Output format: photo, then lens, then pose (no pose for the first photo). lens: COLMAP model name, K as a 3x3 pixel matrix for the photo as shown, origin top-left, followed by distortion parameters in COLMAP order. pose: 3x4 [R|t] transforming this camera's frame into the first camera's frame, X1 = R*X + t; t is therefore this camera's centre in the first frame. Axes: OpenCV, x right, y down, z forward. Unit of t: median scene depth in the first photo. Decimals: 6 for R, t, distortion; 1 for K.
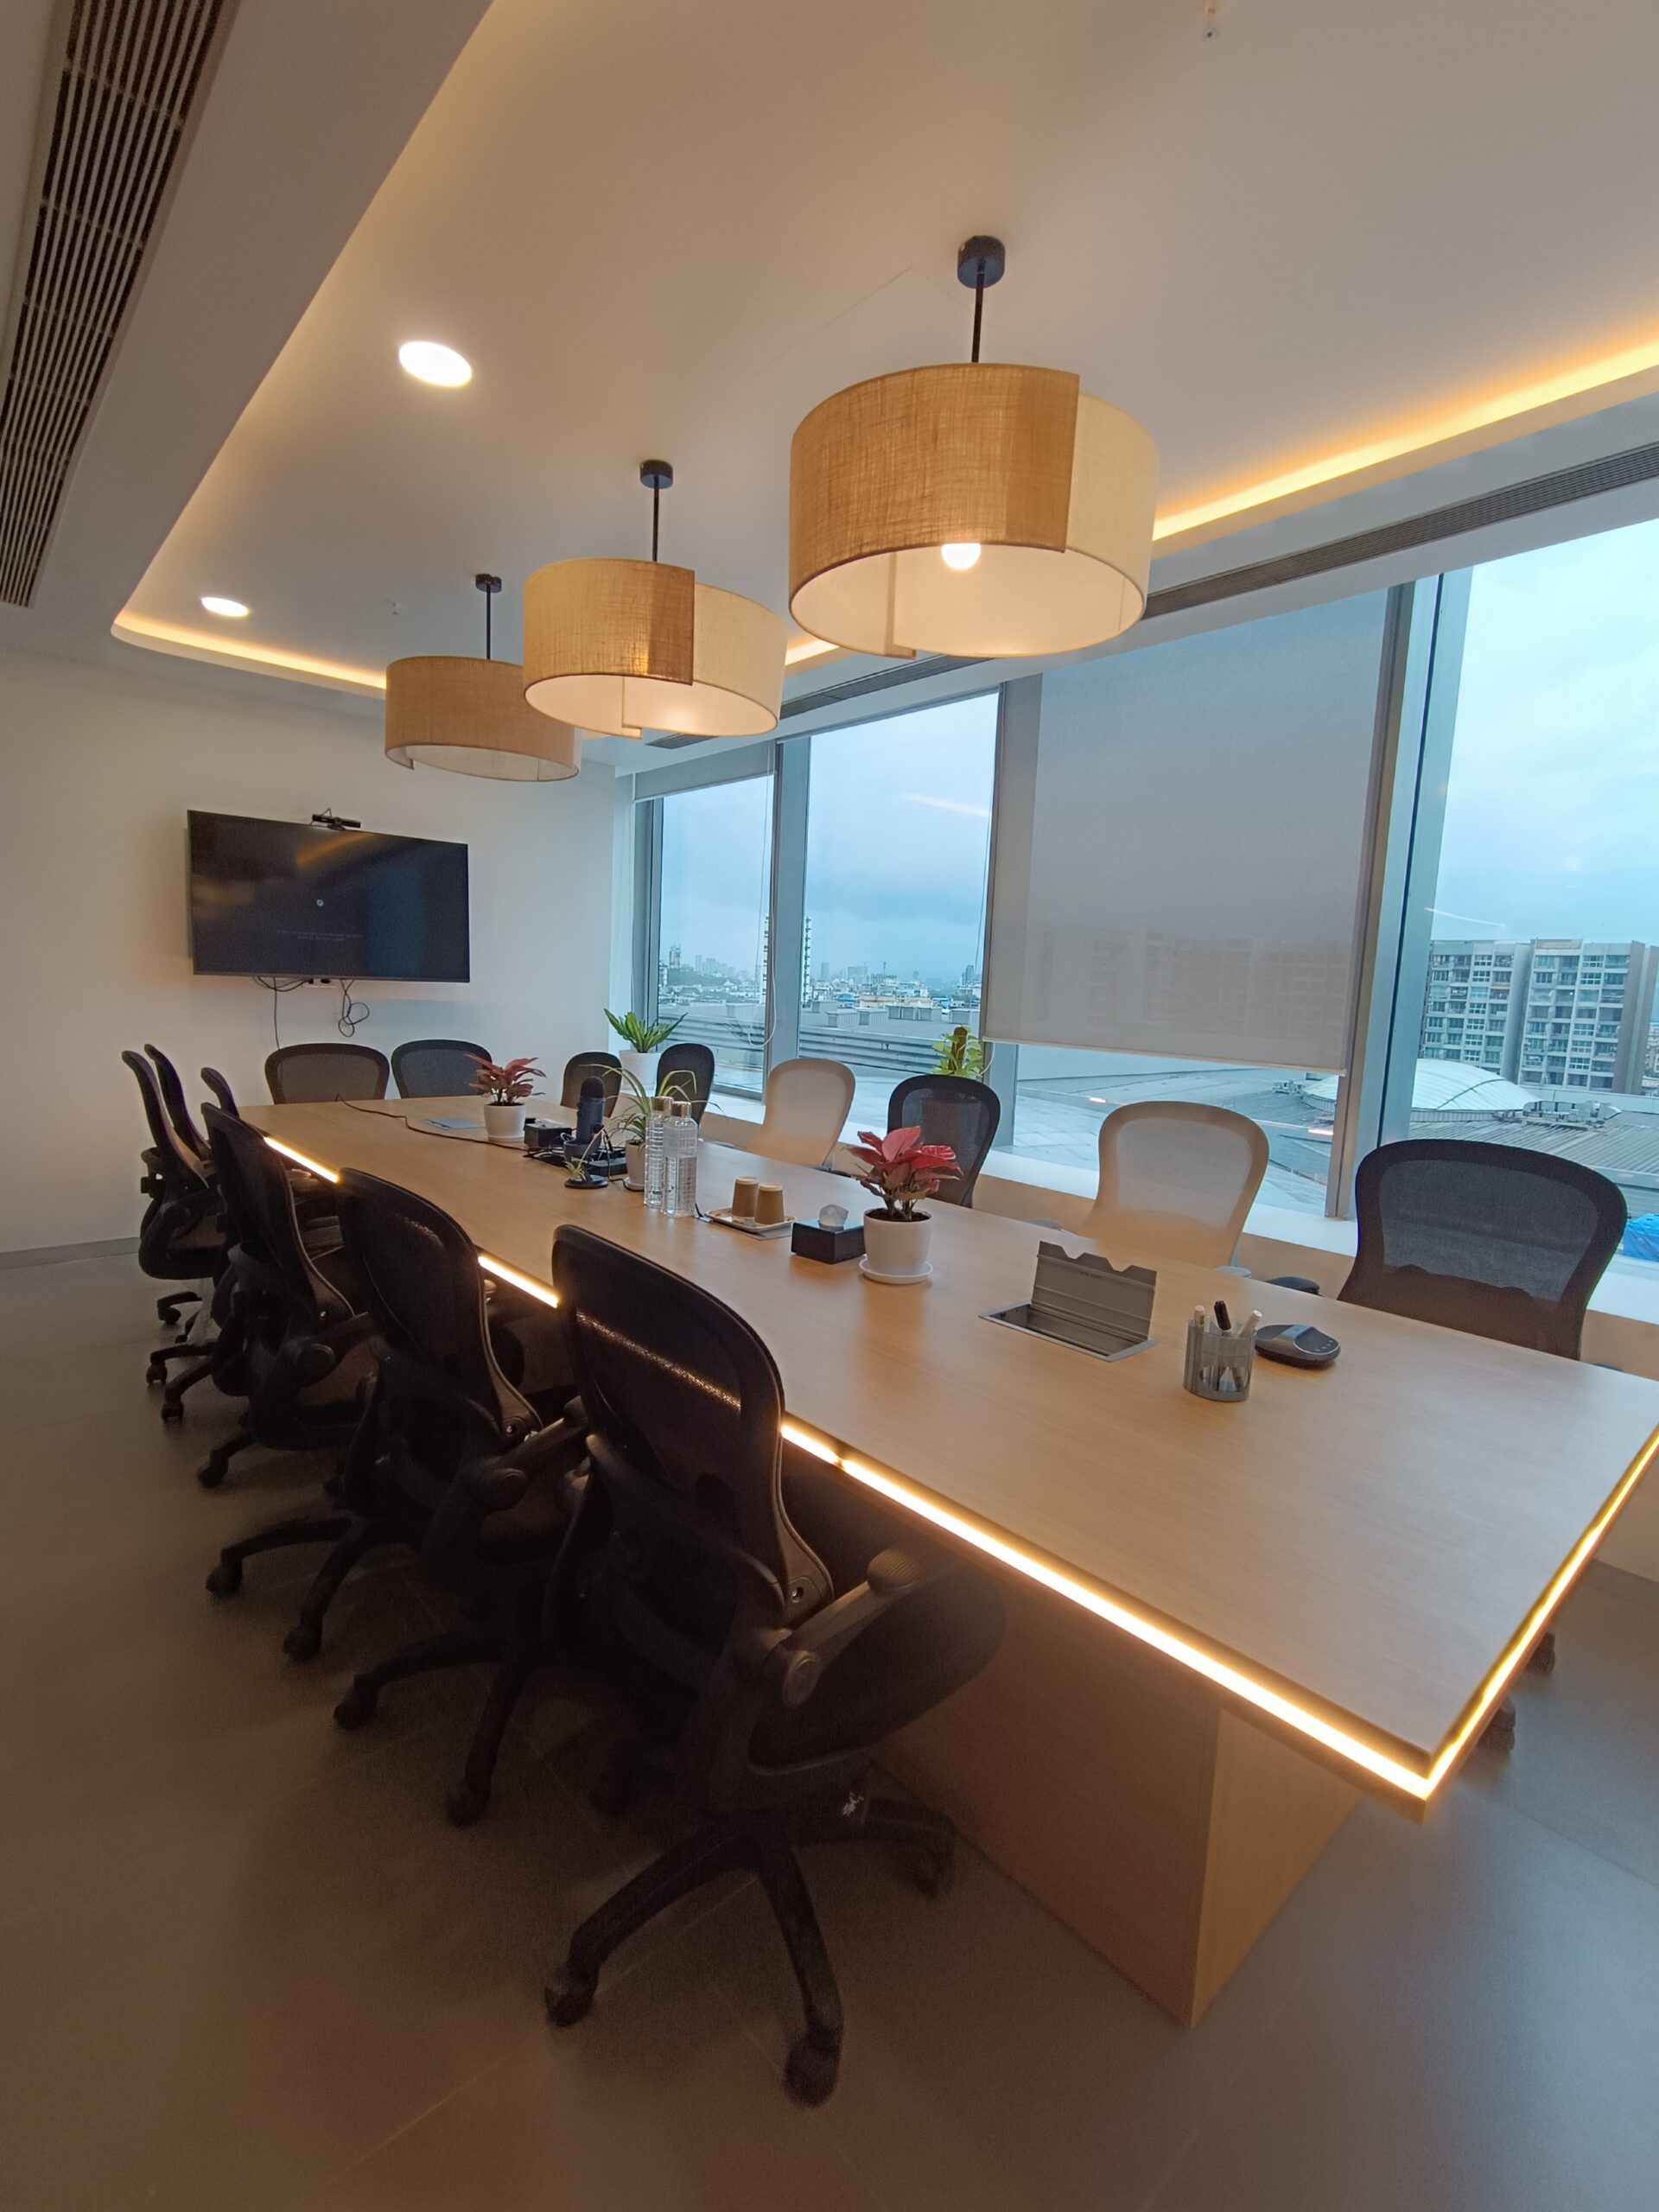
lens RADIAL K [[1017.2, 0, 836.9], [0, 1017.2, 1104.5], [0, 0, 1]] dist [-0.015844, -0.000292]
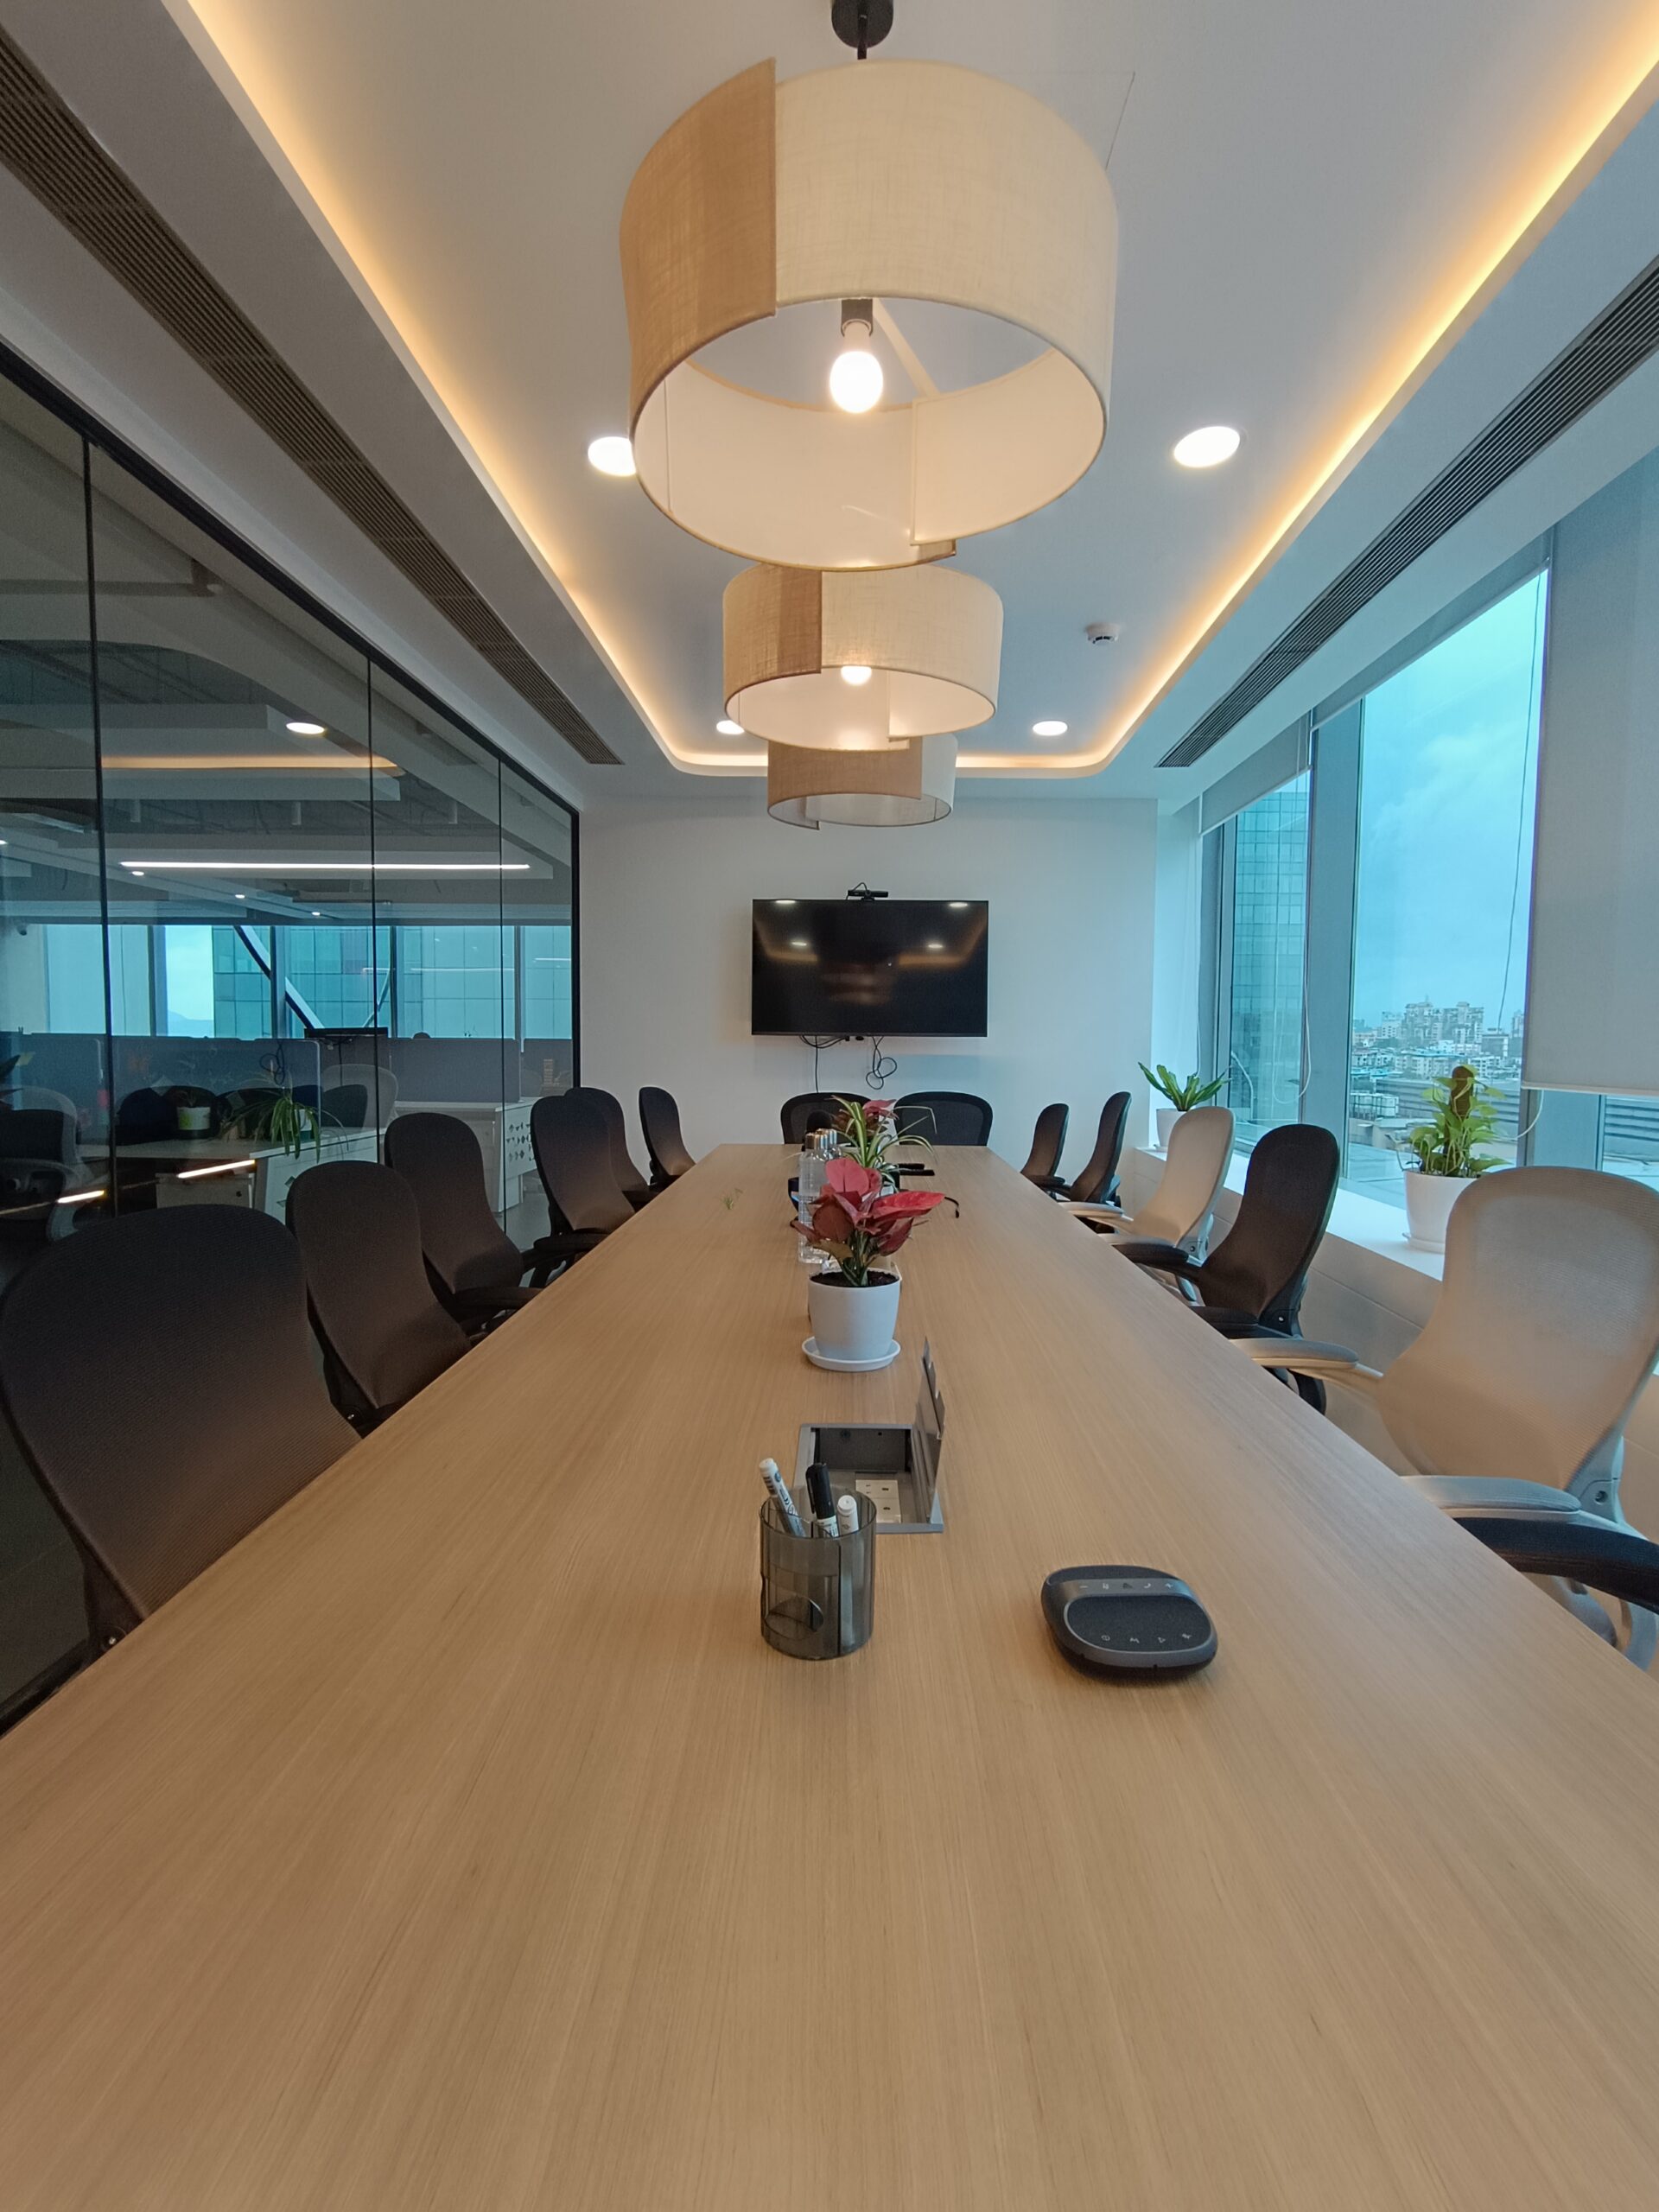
lens RADIAL K [[1017.2, 0, 832.9], [0, 1017.2, 1103.4], [0, 0, 1]] dist [-0.015844, -0.000292]
pose [[0.725532, 0.007721, -0.688146, 0.244385], [-0.058973, 0.996956, -0.050991, 0.006761], [0.685657, 0.077578, 0.723779, 0.193211]]
